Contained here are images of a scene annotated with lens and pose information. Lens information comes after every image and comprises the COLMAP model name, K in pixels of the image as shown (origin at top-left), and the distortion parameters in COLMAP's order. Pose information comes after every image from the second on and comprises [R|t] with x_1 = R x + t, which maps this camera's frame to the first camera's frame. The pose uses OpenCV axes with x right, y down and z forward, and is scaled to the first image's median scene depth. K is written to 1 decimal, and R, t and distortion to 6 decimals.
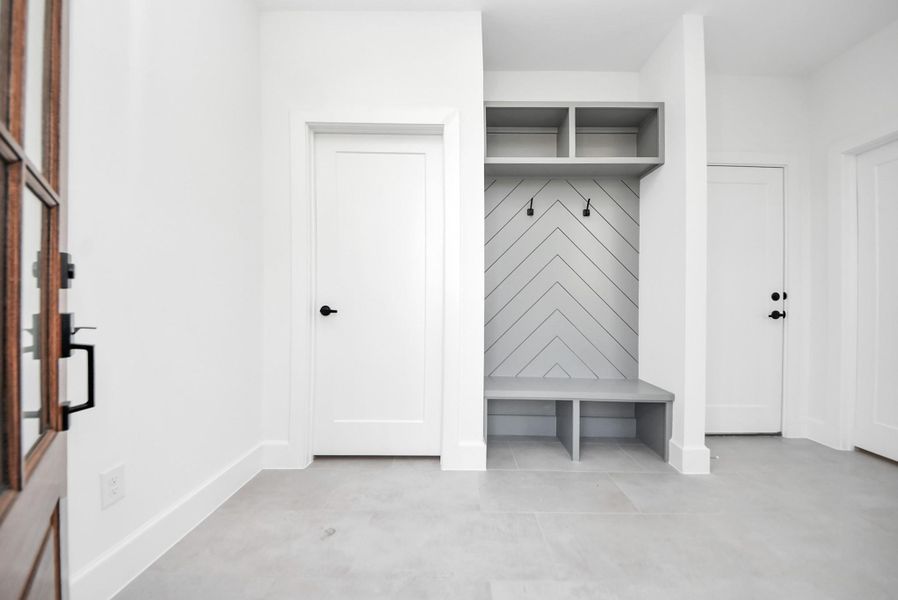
lens RADIAL K [[332.7, 0, 448.6], [0, 332.7, 296.5], [0, 0, 1]] dist [0.007570, -0.006284]
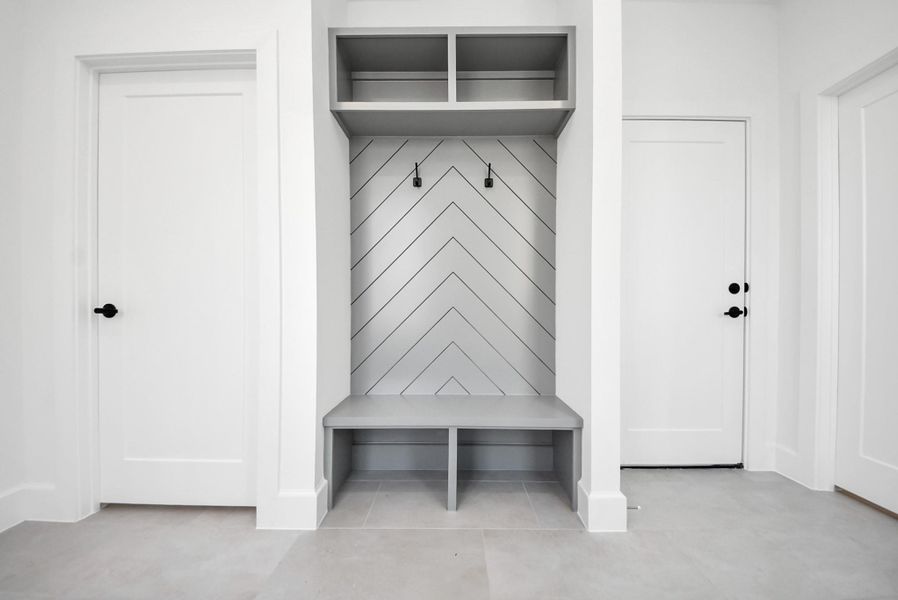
lens RADIAL K [[332.7, 0, 451.4], [0, 332.7, 306.4], [0, 0, 1]] dist [0.007570, -0.006284]
pose [[0.999939, -0.009639, -0.005314, 0.363860], [0.009693, 0.999901, 0.010215, 0.030562], [0.005215, -0.010266, 0.999934, 0.247298]]
